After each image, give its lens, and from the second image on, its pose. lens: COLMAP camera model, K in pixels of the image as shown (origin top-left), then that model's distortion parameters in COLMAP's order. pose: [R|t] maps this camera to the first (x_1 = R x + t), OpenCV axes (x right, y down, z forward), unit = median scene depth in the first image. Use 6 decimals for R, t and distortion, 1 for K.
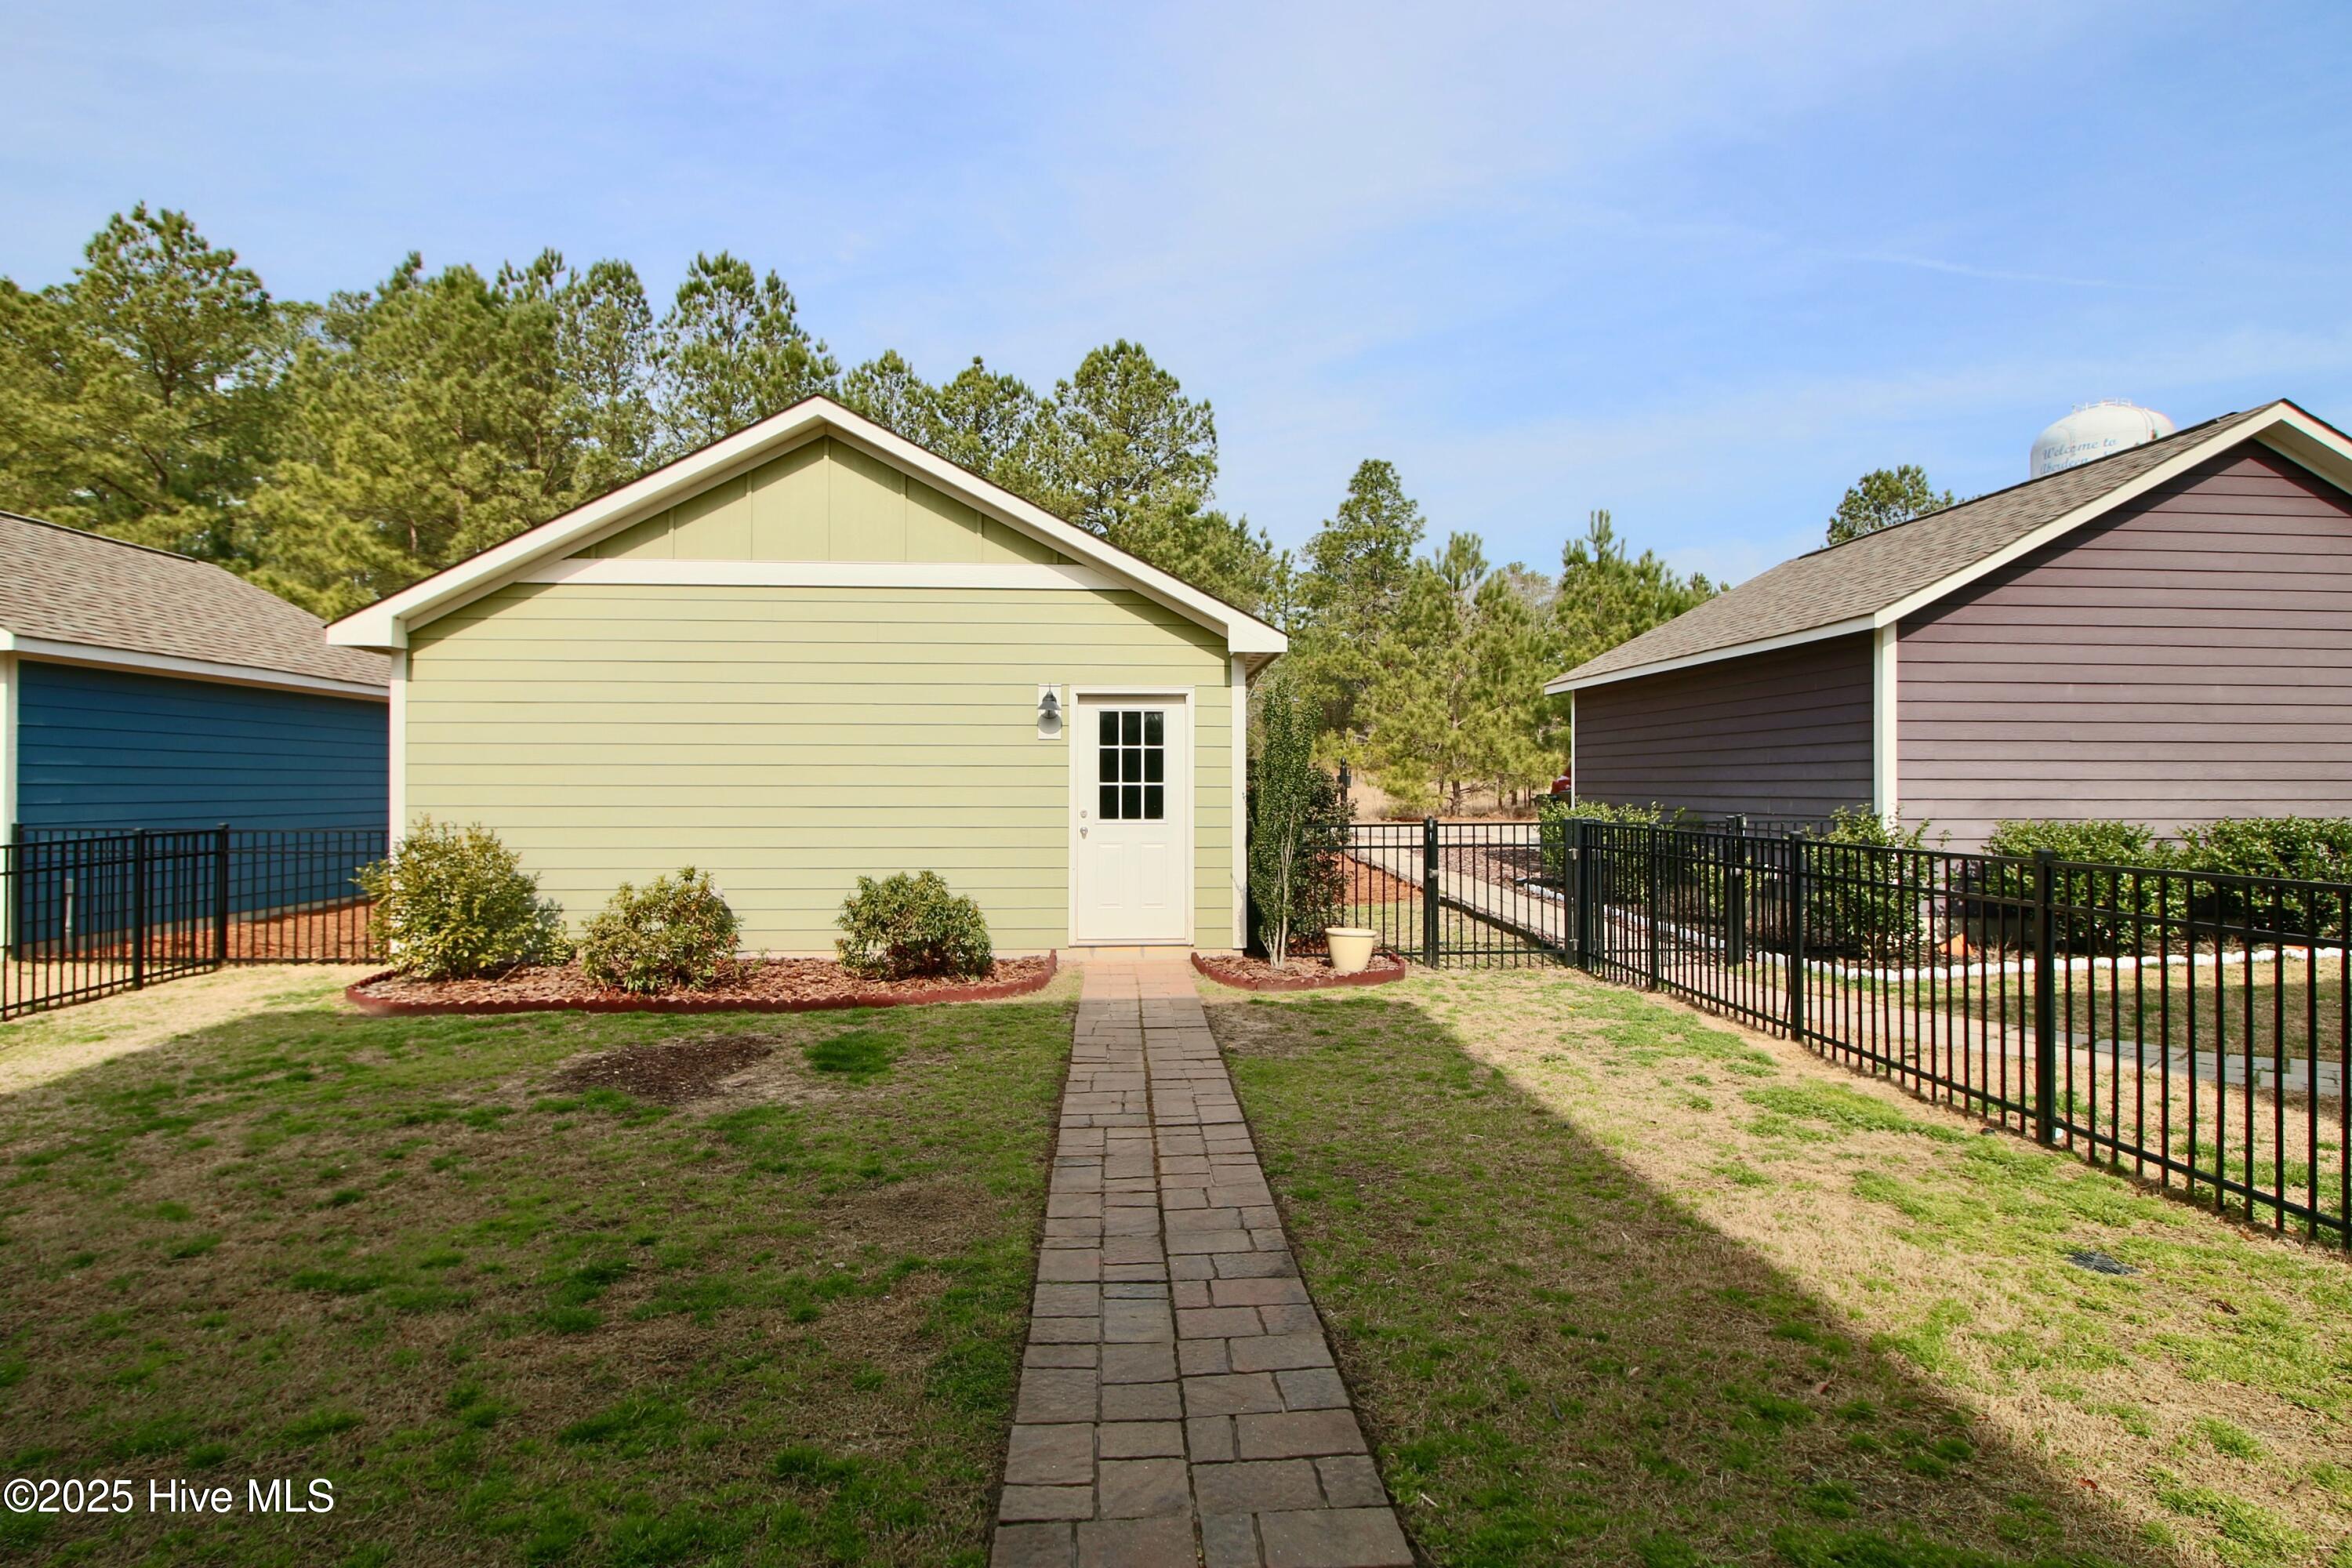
lens RADIAL K [[1209.3, 0, 1176.3], [0, 1209.3, 770.8], [0, 0, 1]] dist [0.004688, -0.017742]
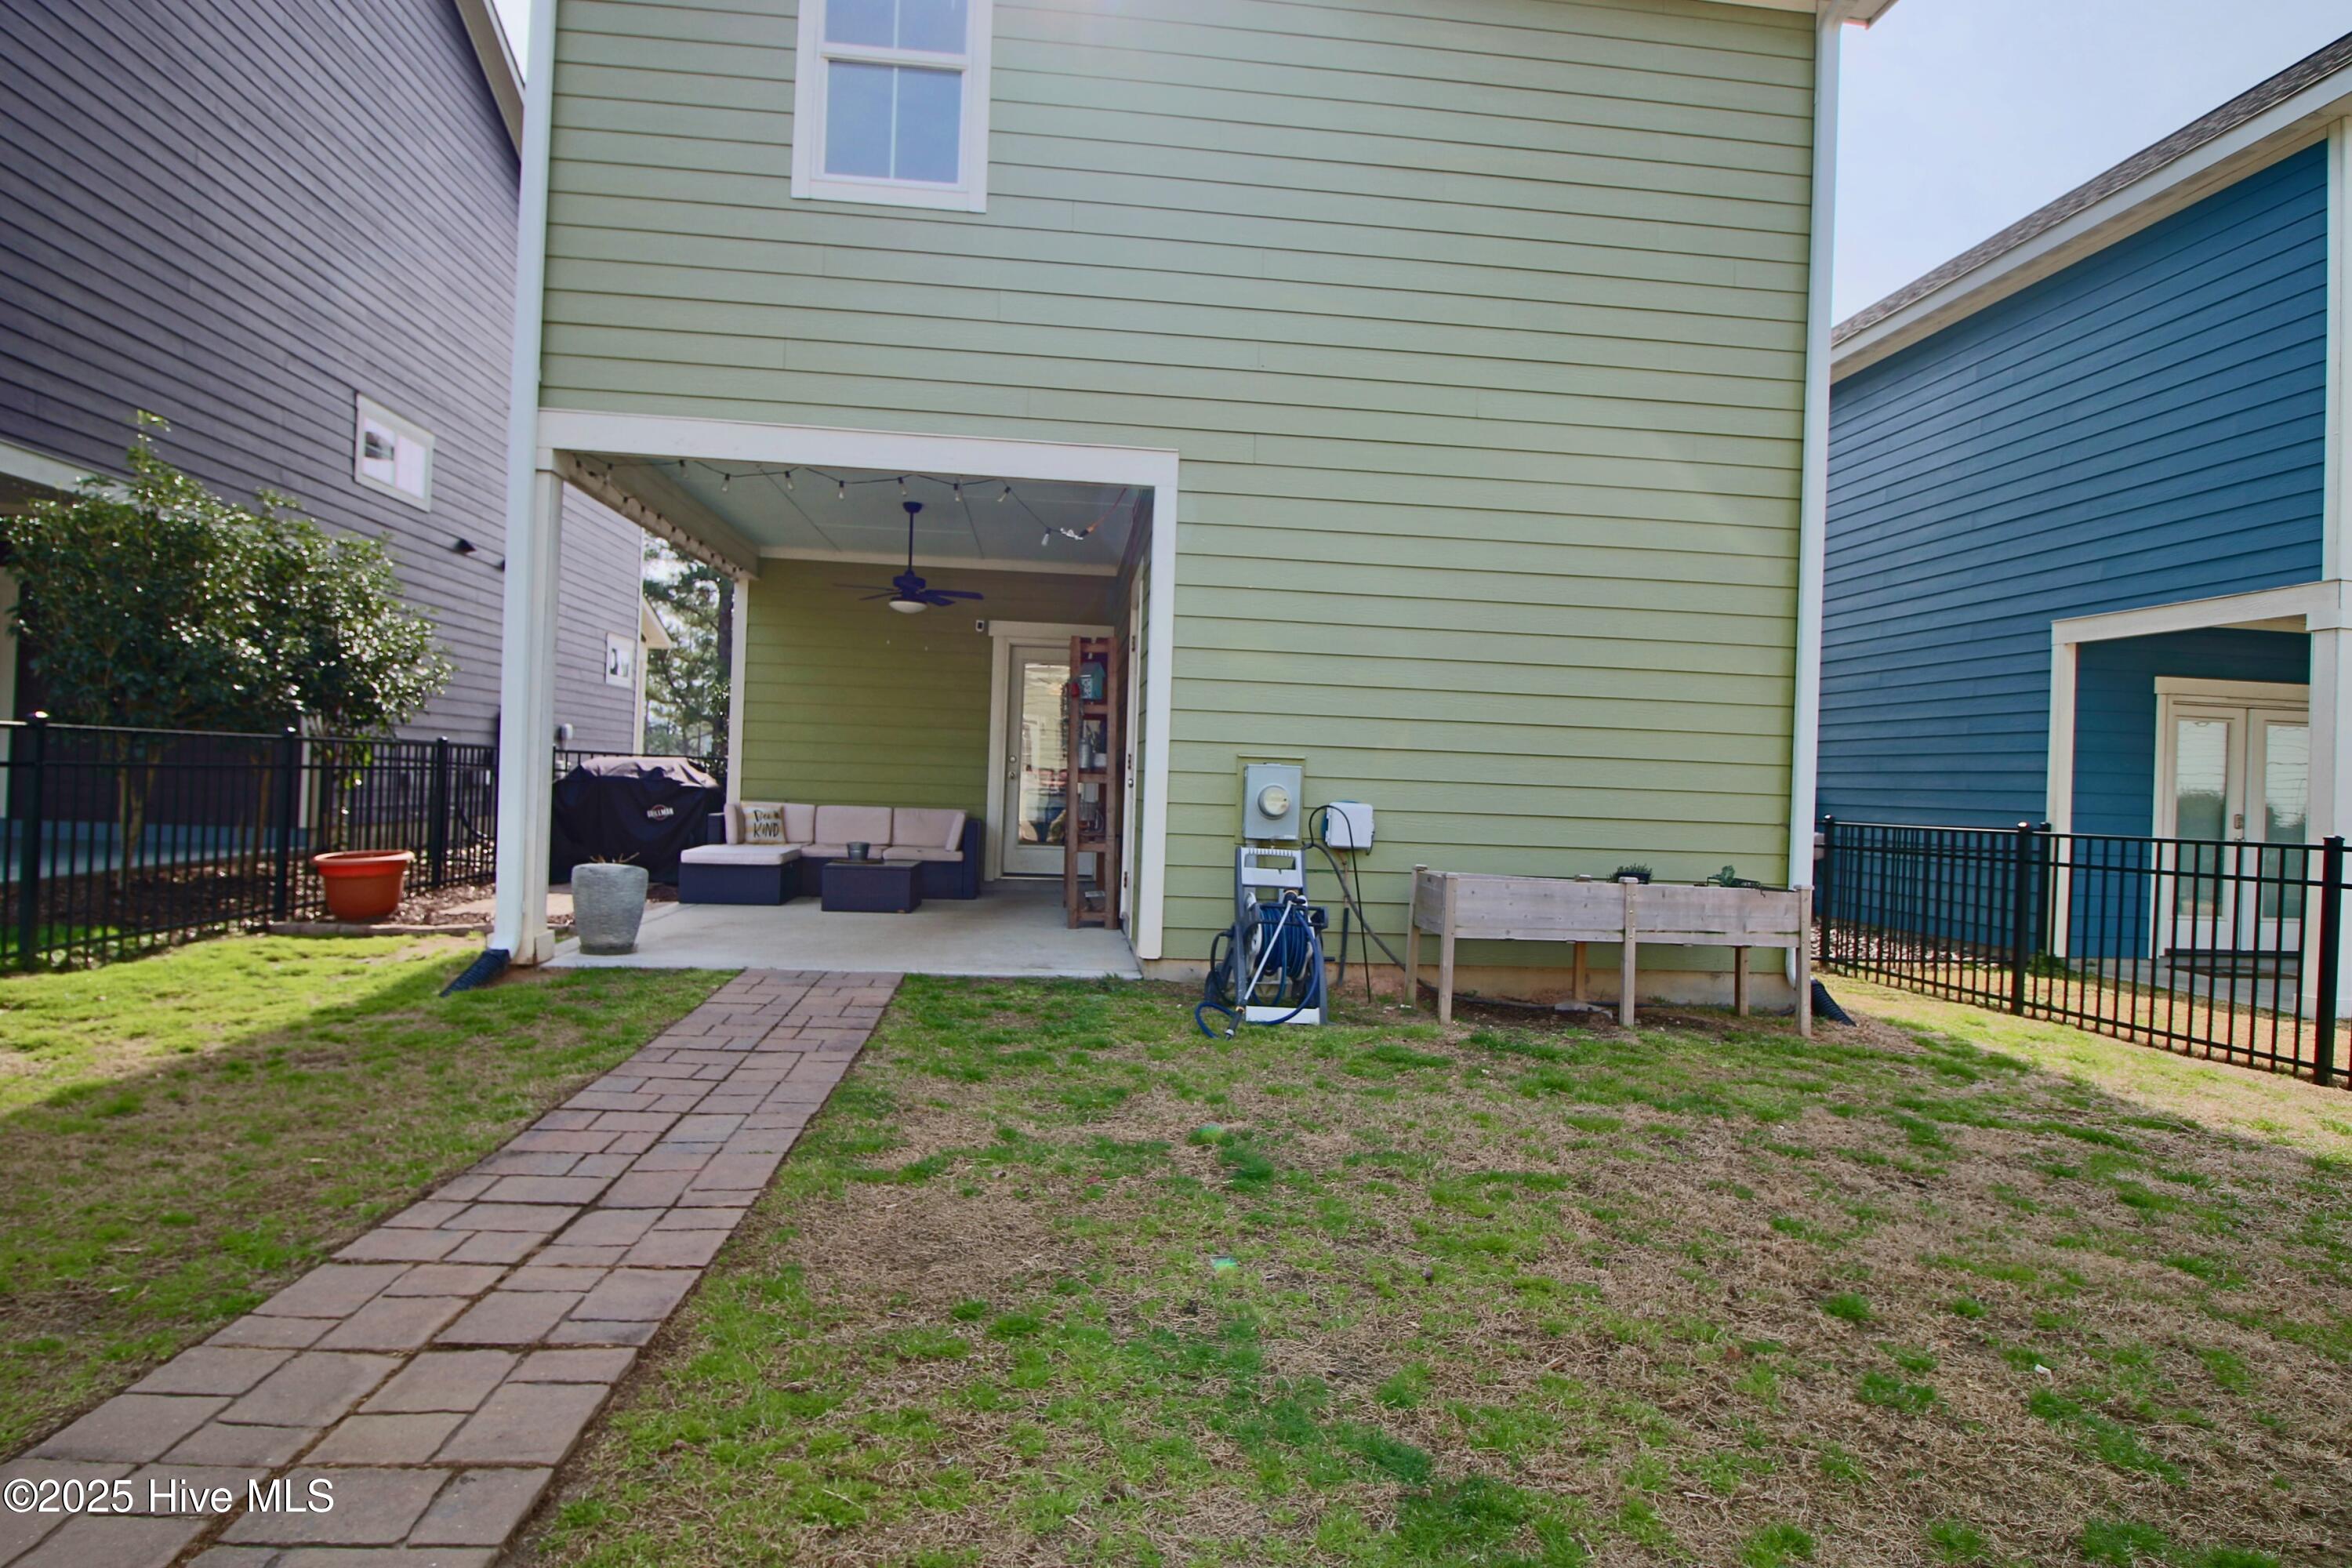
lens RADIAL K [[1208.4, 0, 1168.0], [0, 1208.4, 776.5], [0, 0, 1]] dist [0.004288, -0.016392]
pose [[-0.998382, -0.037852, -0.042427, -0.119409], [-0.037208, 0.999182, -0.015870, 0.039332], [0.042993, -0.014266, -0.998973, 0.636956]]
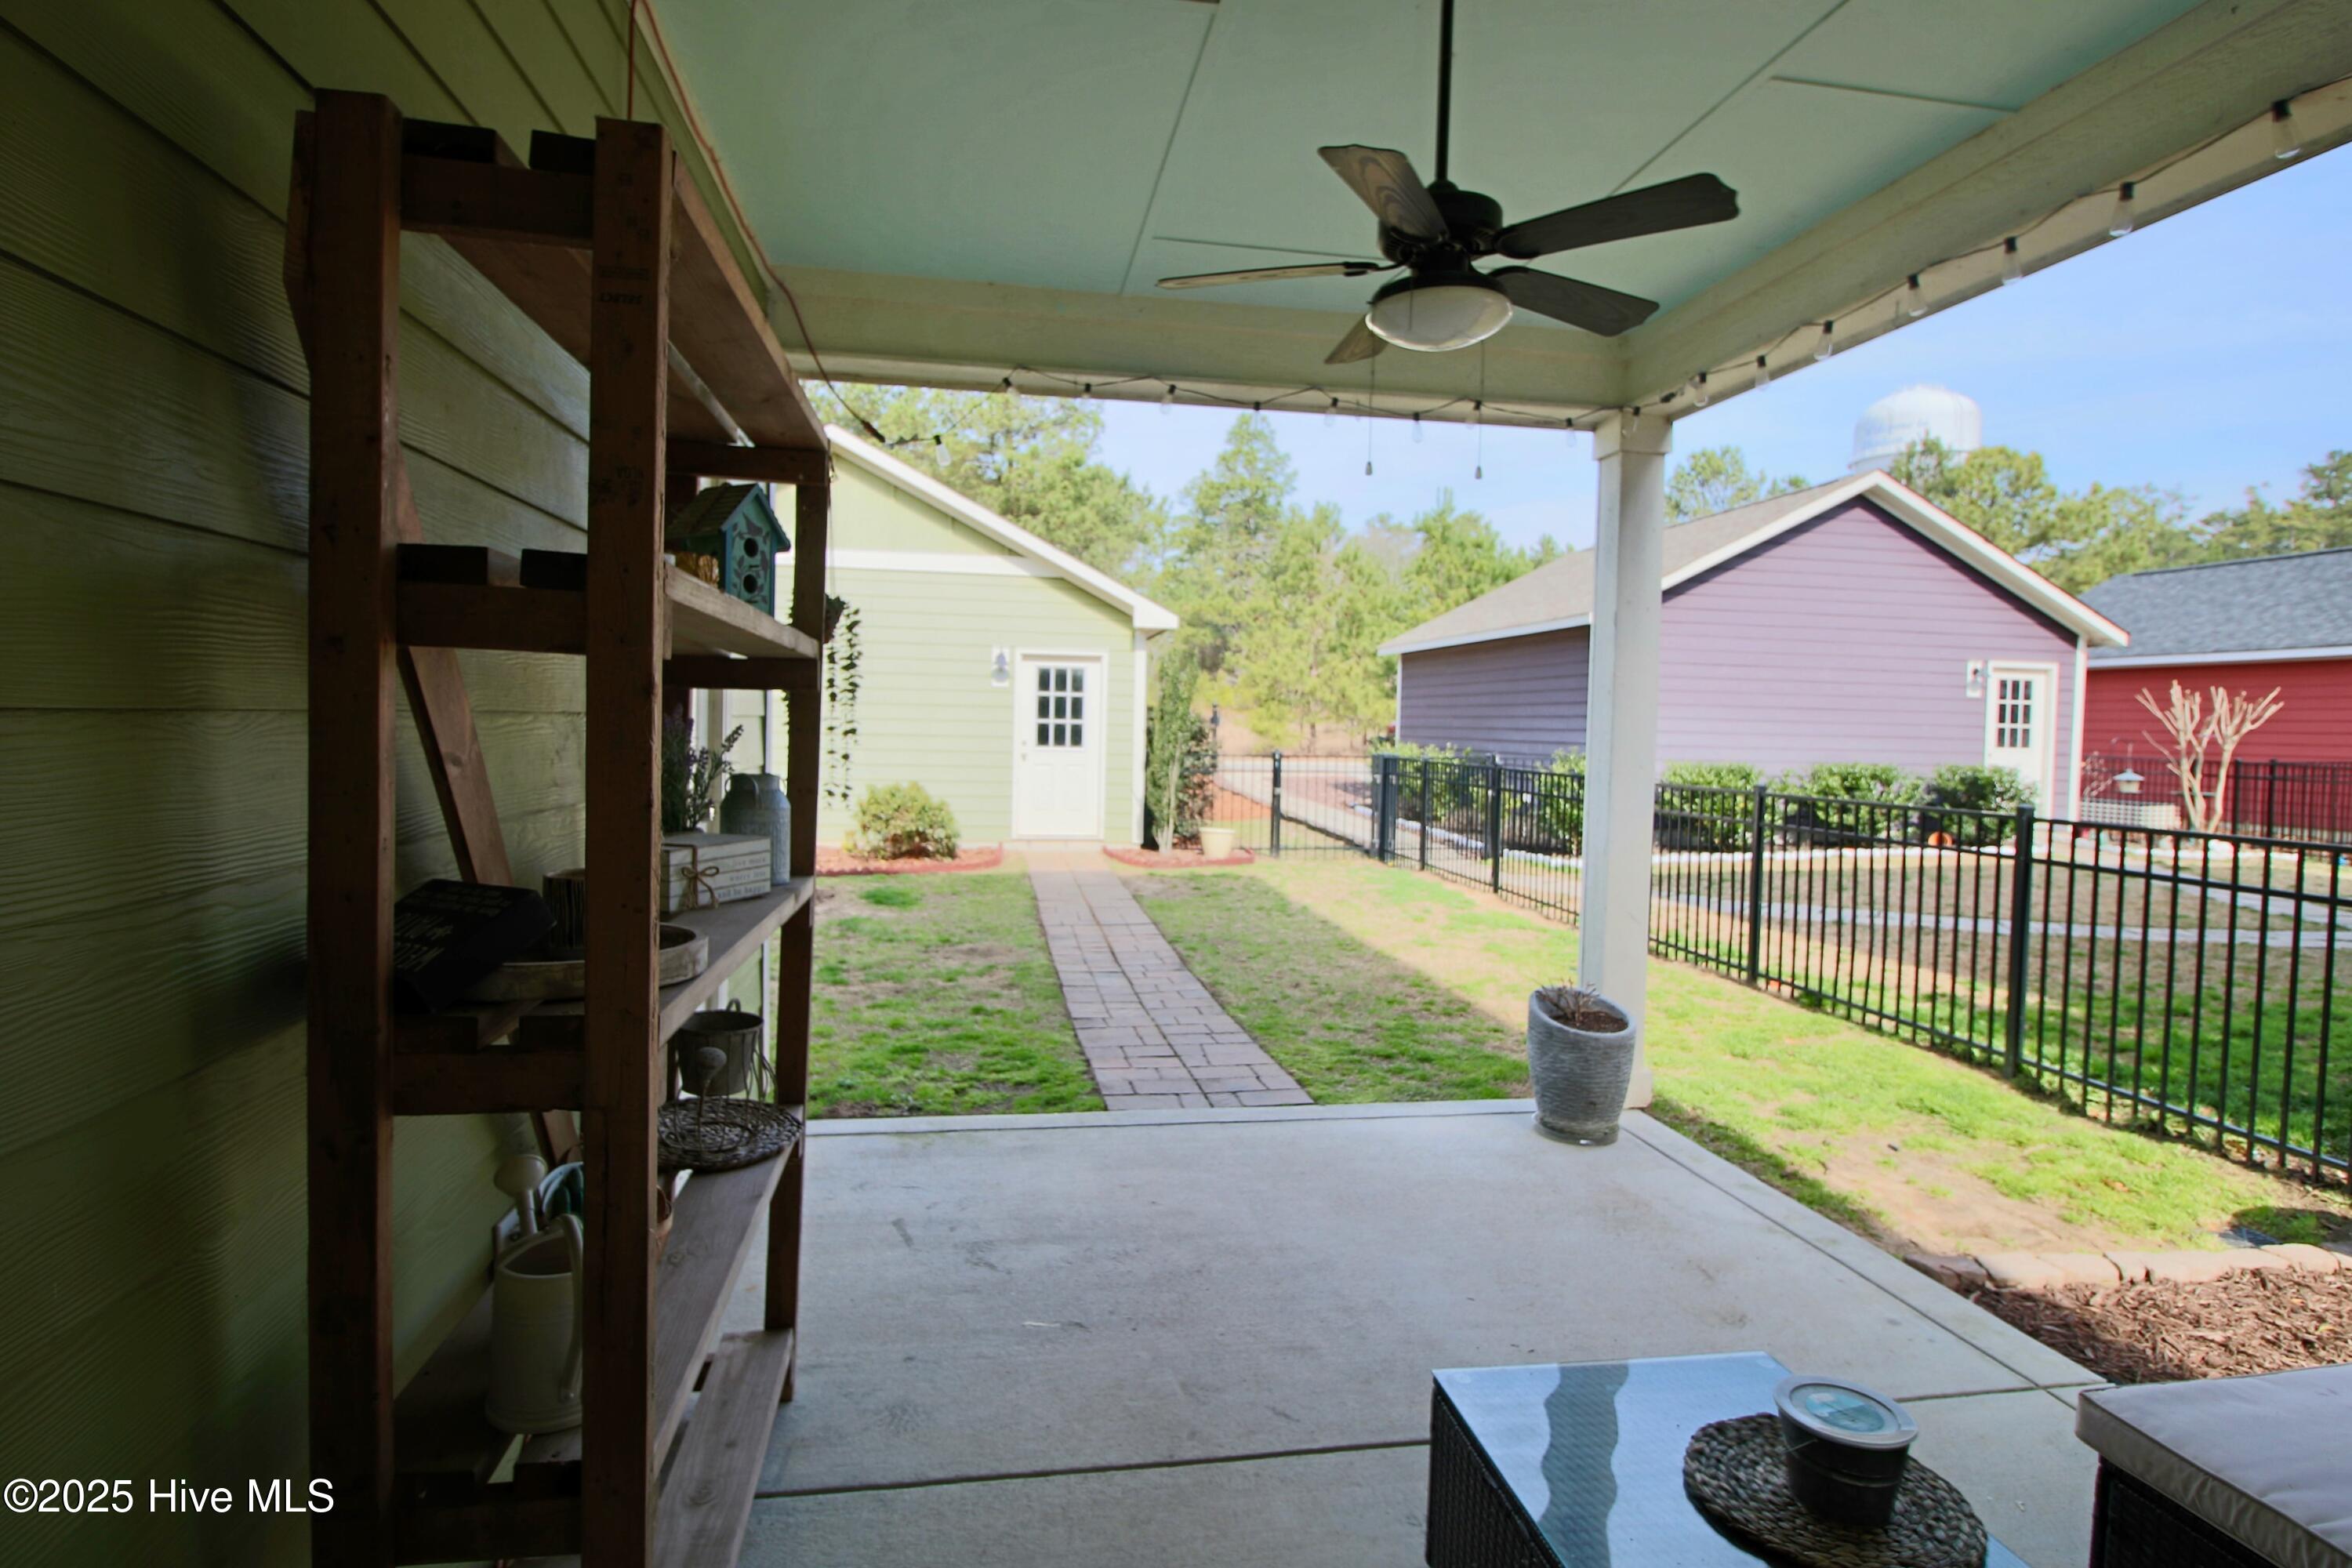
lens RADIAL K [[1209.3, 0, 1176.3], [0, 1209.3, 770.8], [0, 0, 1]] dist [0.004688, -0.017742]
pose [[0.994118, 0.017940, 0.106808, -0.045340], [-0.023500, 0.998420, 0.051033, -0.005618], [-0.105723, -0.053243, 0.992969, -0.318909]]
